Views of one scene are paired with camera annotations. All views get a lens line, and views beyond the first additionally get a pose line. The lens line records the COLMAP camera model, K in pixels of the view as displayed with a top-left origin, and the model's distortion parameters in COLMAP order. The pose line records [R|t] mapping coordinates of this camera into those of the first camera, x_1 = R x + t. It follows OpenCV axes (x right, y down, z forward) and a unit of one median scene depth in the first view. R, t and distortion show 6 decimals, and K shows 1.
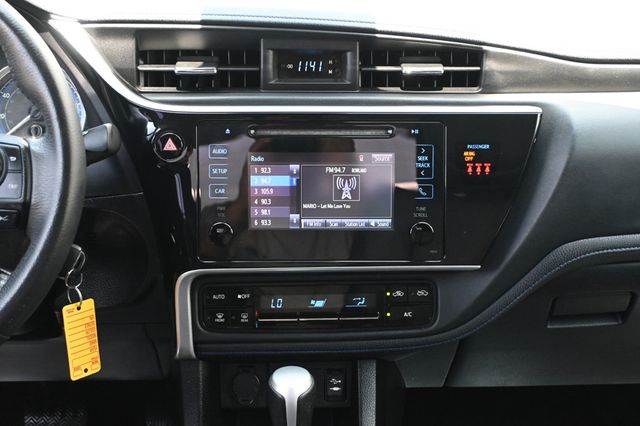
lens RADIAL K [[1058.3, 0, 320.0], [0, 1058.3, 213.0], [0, 0, 1]] dist [0.027026, 0.067489]
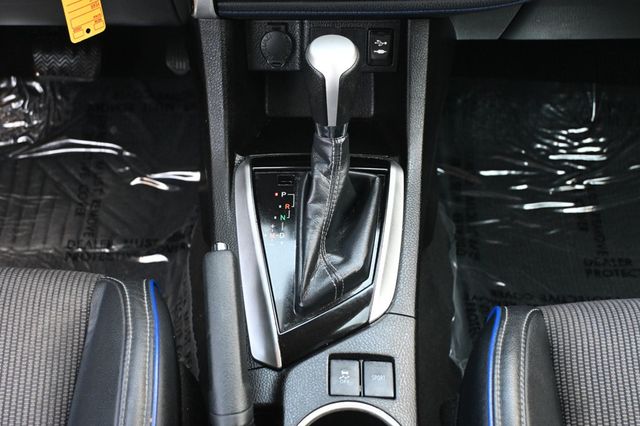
lens RADIAL K [[993.1, 0, 320.0], [0, 993.1, 213.0], [0, 0, 1]] dist [0.015736, -0.001311]
pose [[0.999744, 0.018154, -0.013517, -0.021429], [-0.011351, 0.918827, 0.394497, -0.032186], [0.019582, -0.394242, 0.918798, 0.209290]]
